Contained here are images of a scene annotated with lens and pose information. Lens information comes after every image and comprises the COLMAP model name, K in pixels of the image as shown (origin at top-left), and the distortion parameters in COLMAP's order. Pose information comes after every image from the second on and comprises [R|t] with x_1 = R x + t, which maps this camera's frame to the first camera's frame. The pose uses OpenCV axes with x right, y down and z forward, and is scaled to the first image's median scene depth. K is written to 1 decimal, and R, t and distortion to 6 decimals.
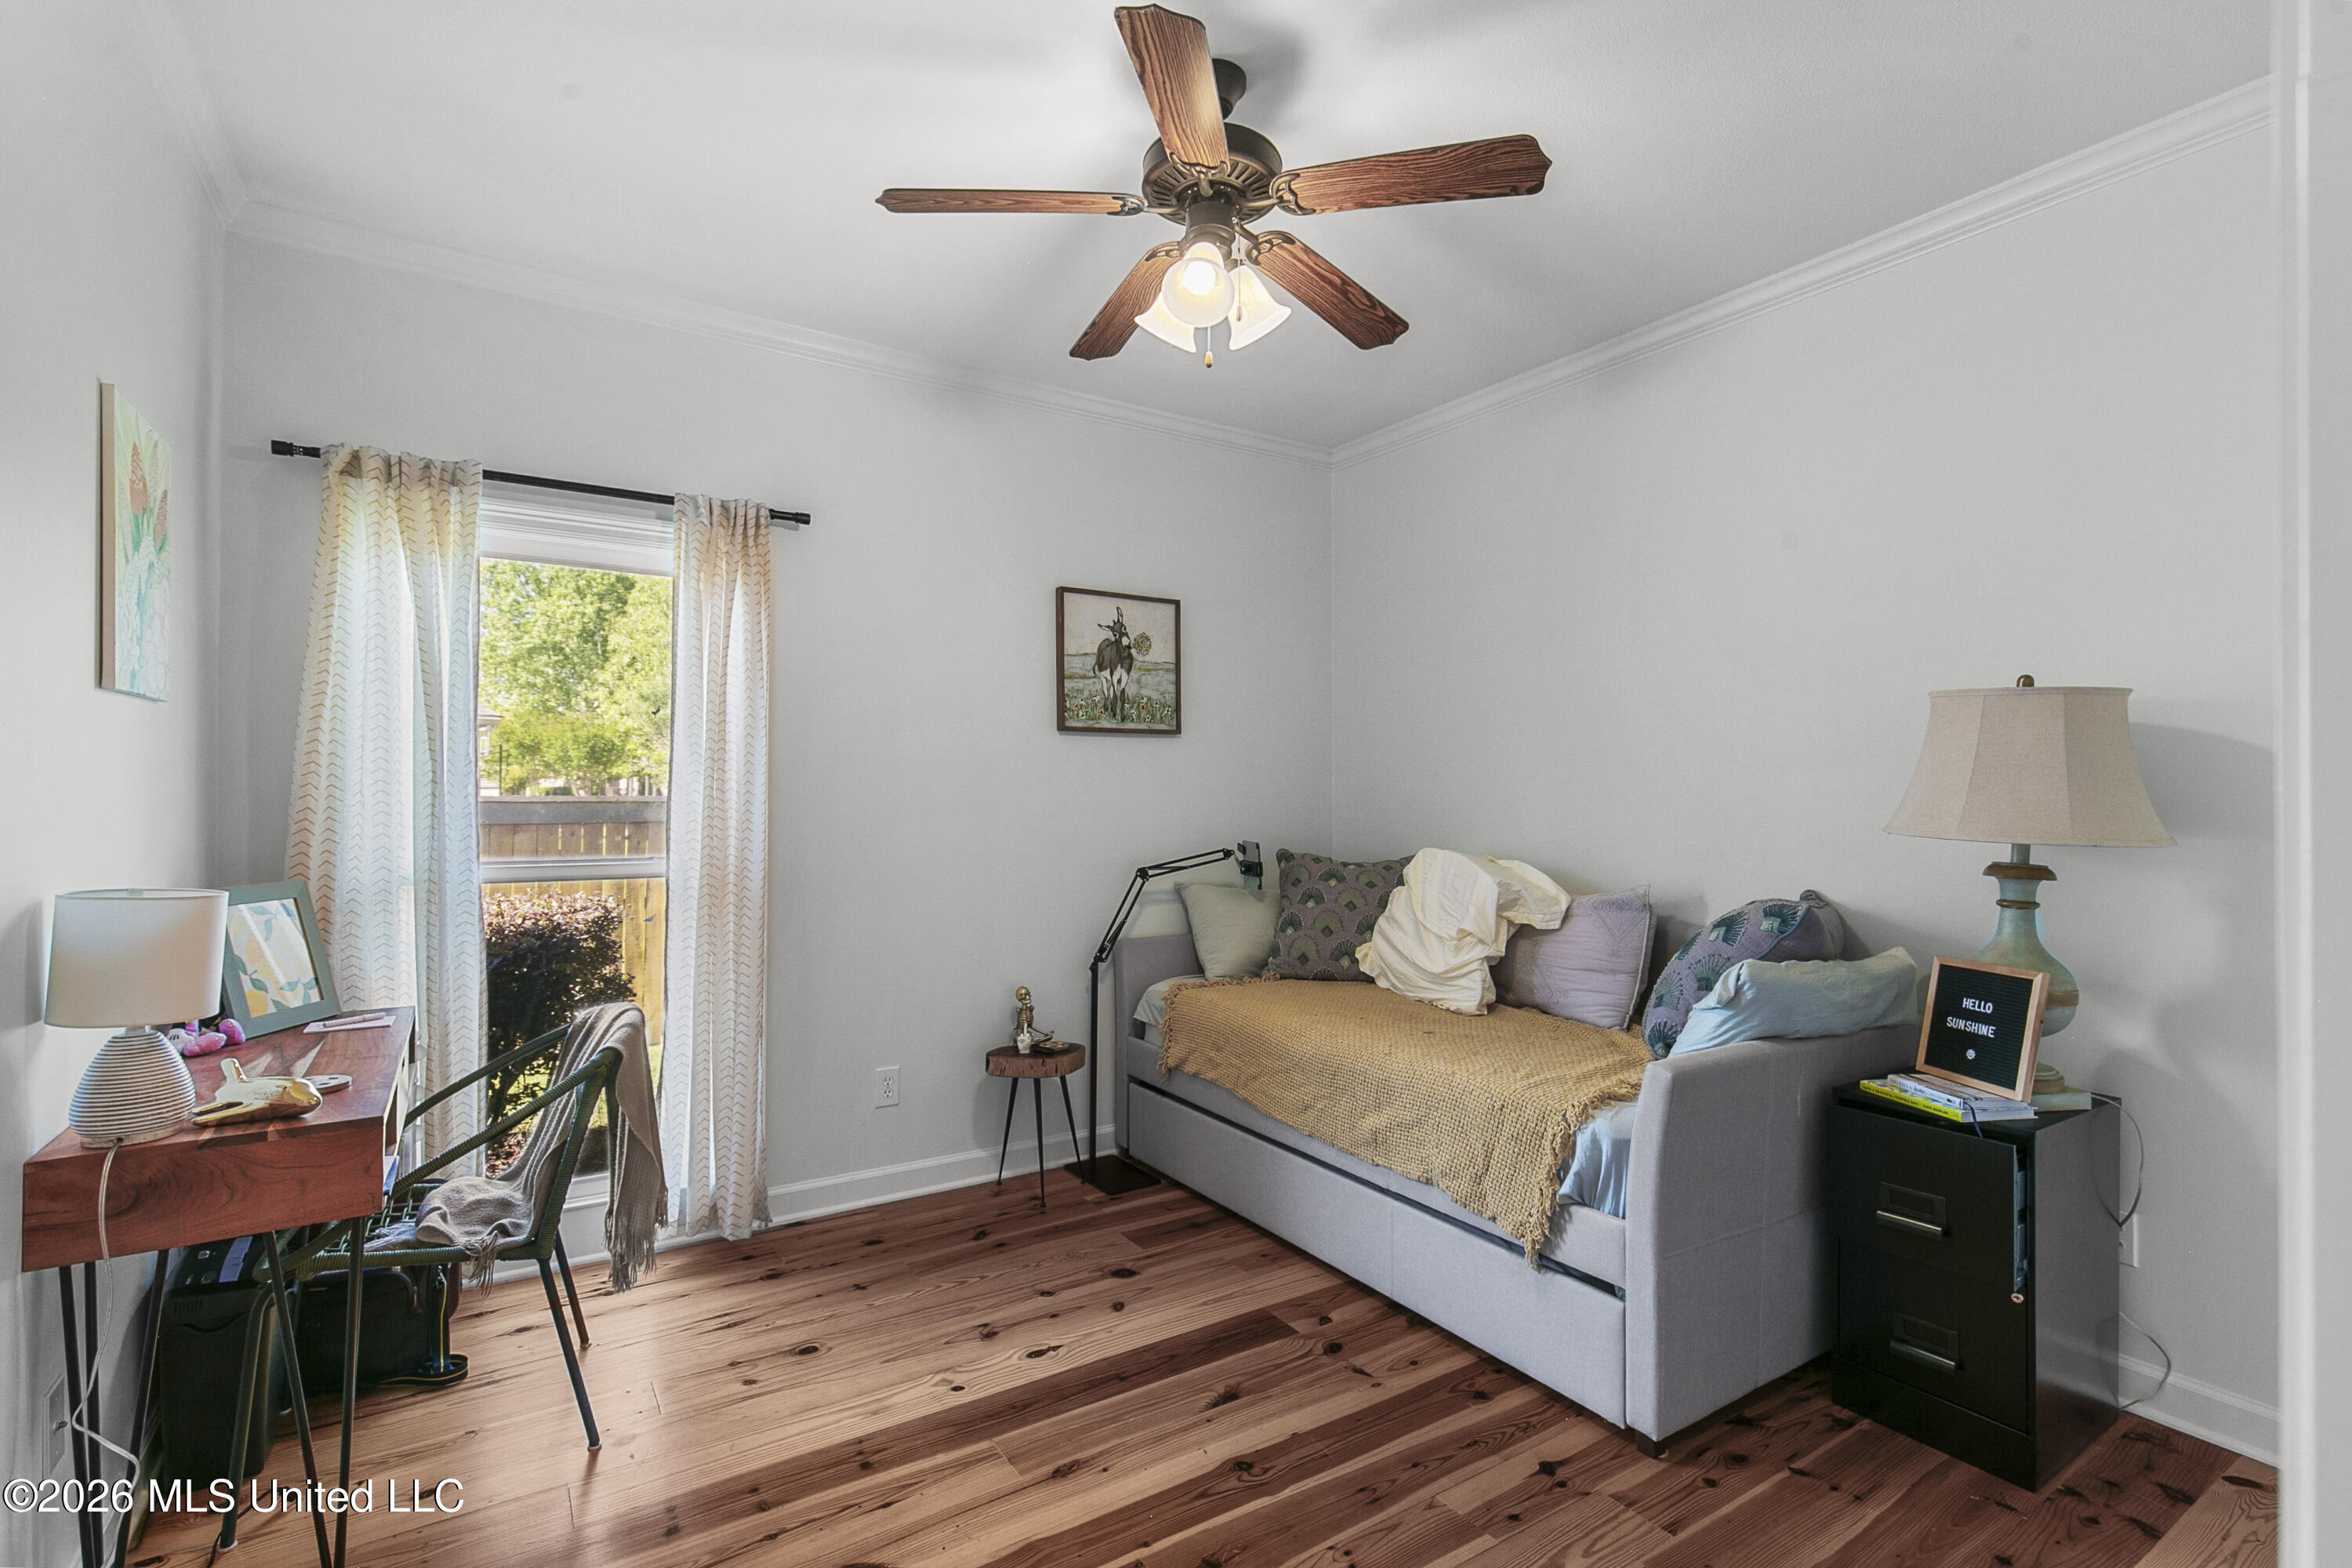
lens RADIAL K [[1067.8, 0, 1164.0], [0, 1067.8, 784.5], [0, 0, 1]] dist [0.006638, -0.000141]
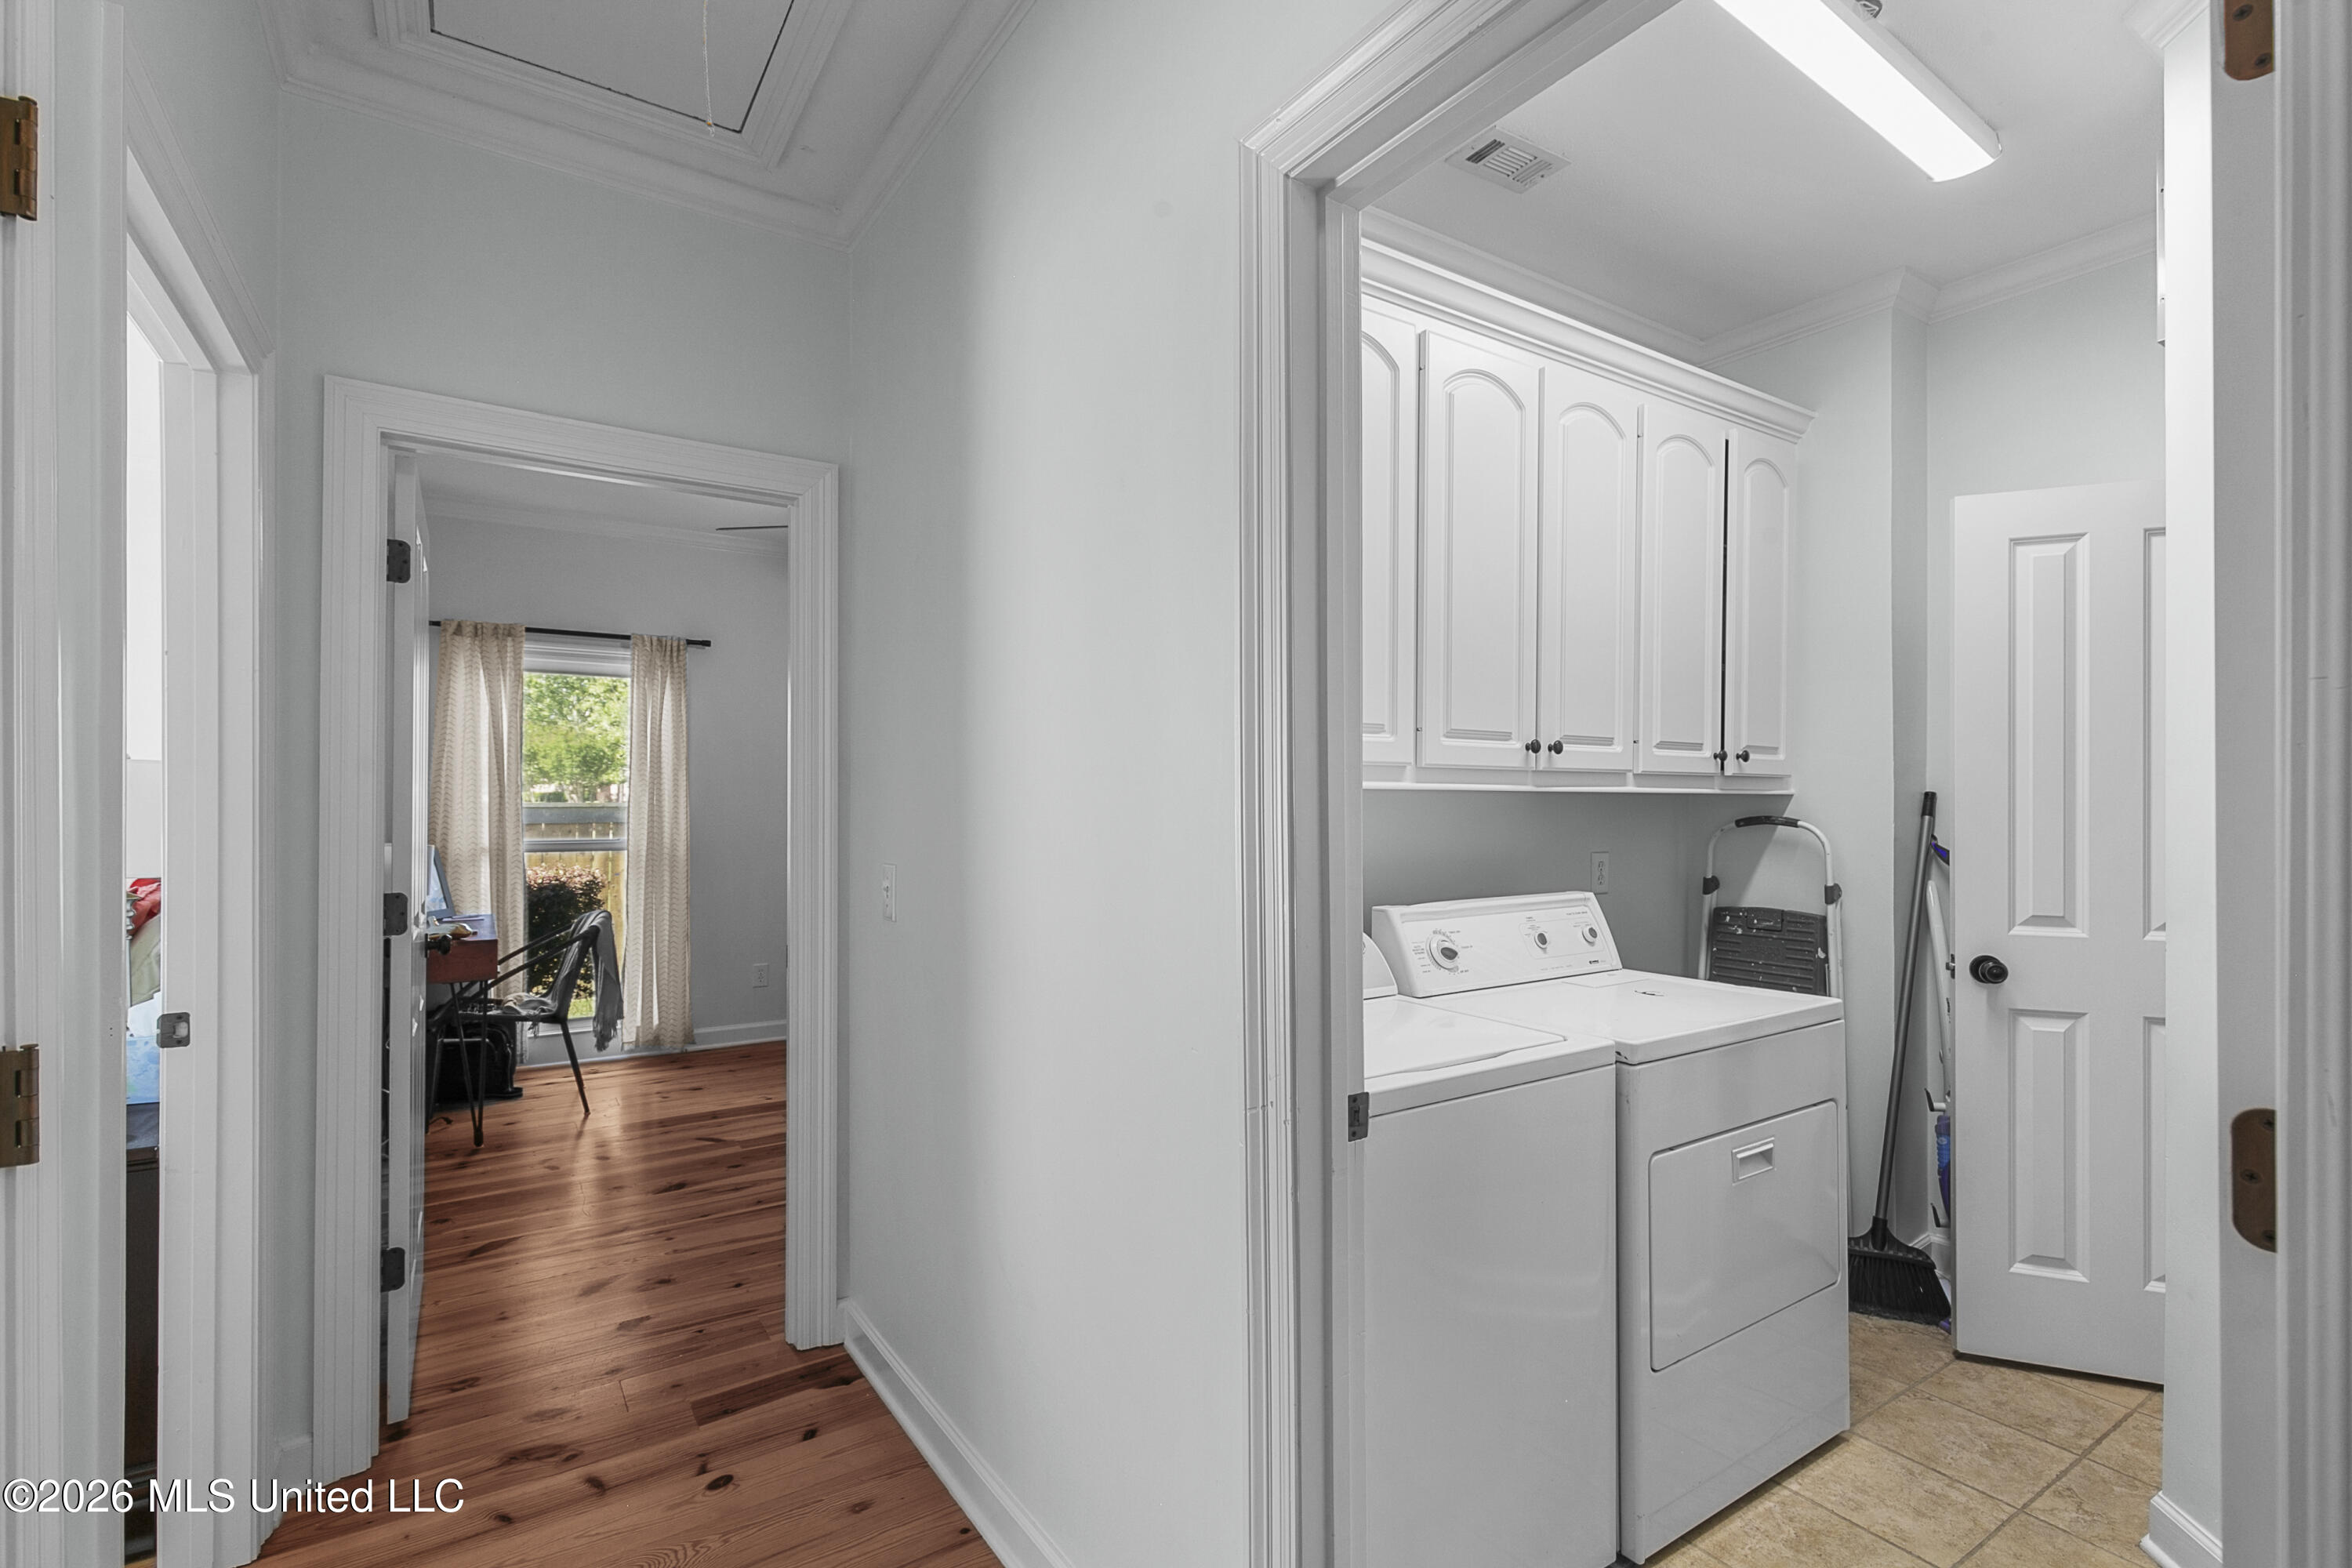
lens RADIAL K [[1067.8, 0, 1164.0], [0, 1067.8, 784.5], [0, 0, 1]] dist [0.006638, -0.000141]
pose [[0.999977, -0.003433, 0.005830, 0.425008], [0.003449, 0.999990, -0.002733, -0.013111], [-0.005820, 0.002753, 0.999979, -0.797532]]
